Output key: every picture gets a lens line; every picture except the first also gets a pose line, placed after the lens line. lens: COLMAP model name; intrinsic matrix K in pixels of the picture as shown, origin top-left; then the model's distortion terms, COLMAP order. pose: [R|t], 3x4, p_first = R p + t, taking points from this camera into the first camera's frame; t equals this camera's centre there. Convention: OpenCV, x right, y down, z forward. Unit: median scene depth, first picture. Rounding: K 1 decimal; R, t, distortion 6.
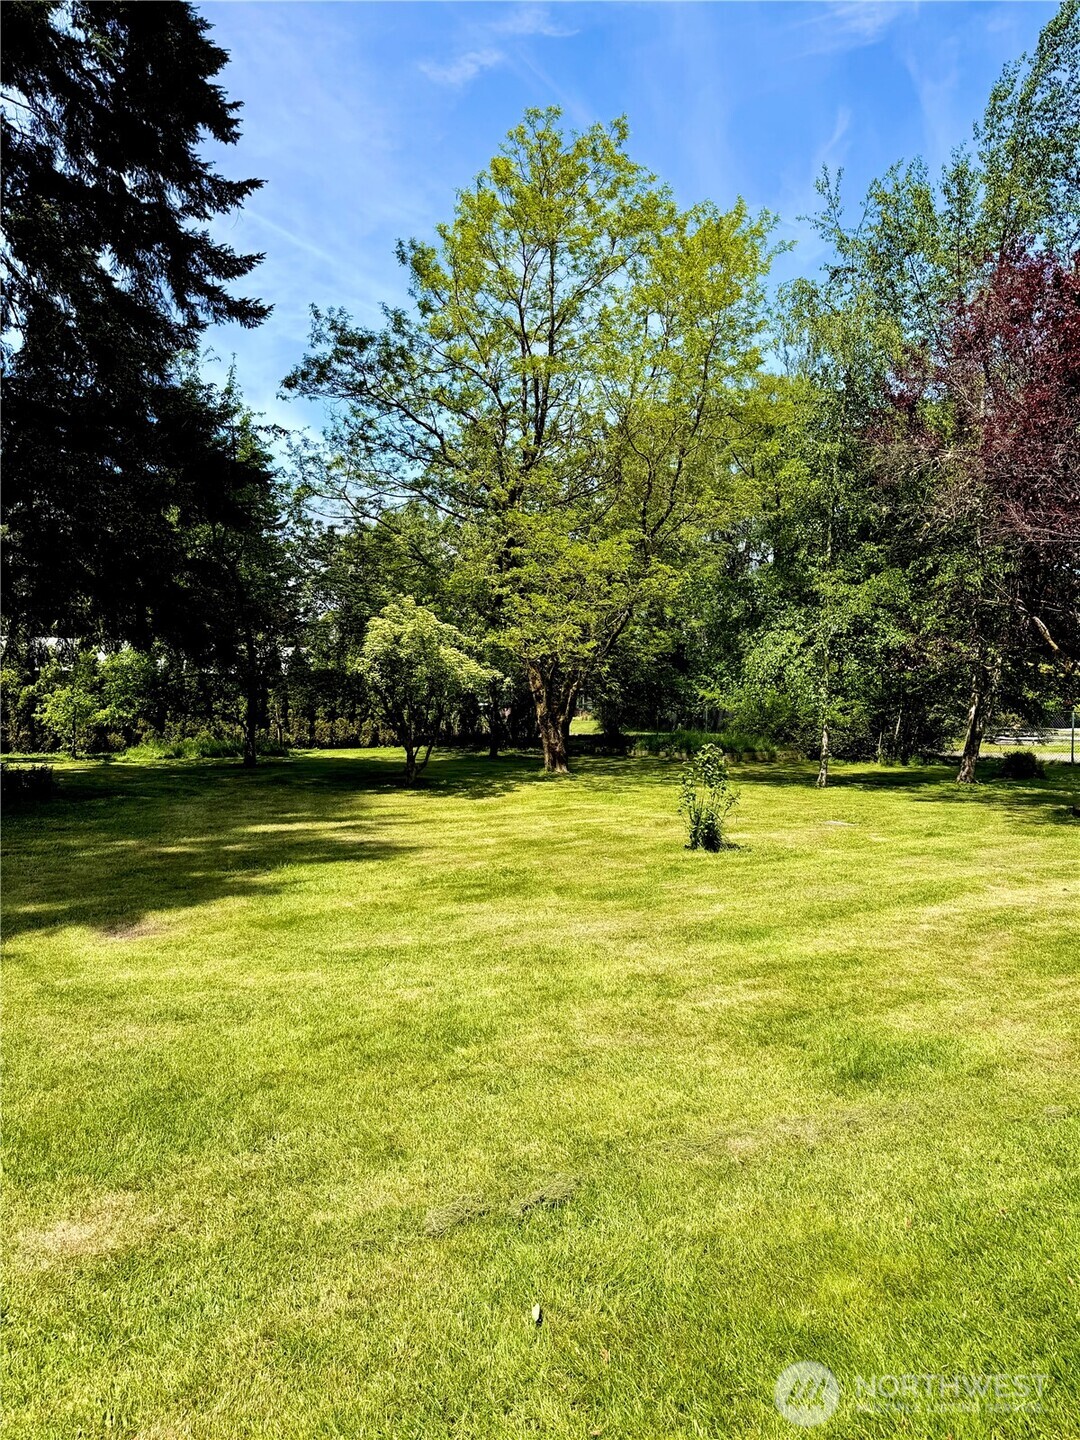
lens RADIAL K [[1028.3, 0, 540.0], [0, 1028.3, 720.0], [0, 0, 1]] dist [0.060893, -0.150843]
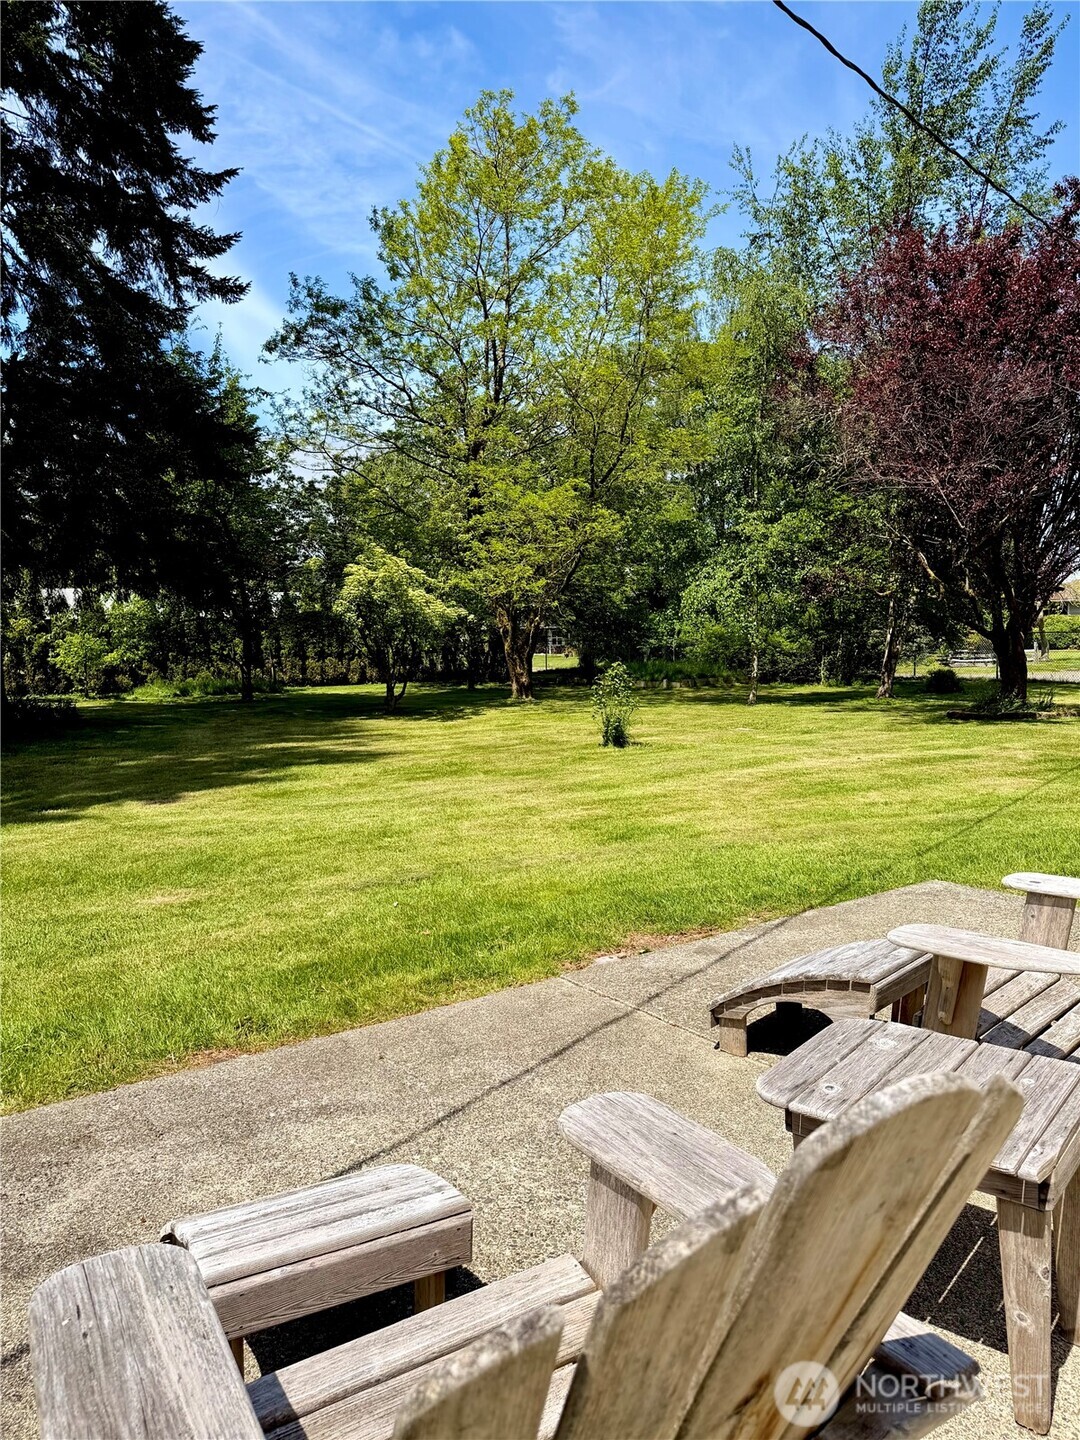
lens RADIAL K [[1121.1, 0, 540.0], [0, 1121.1, 720.0], [0, 0, 1]] dist [0.107876, -0.234072]
pose [[0.999532, -0.024005, -0.018947, 0.059994], [0.024886, 0.998552, 0.047686, 0.016704], [0.017774, -0.048135, 0.998683, -0.222029]]
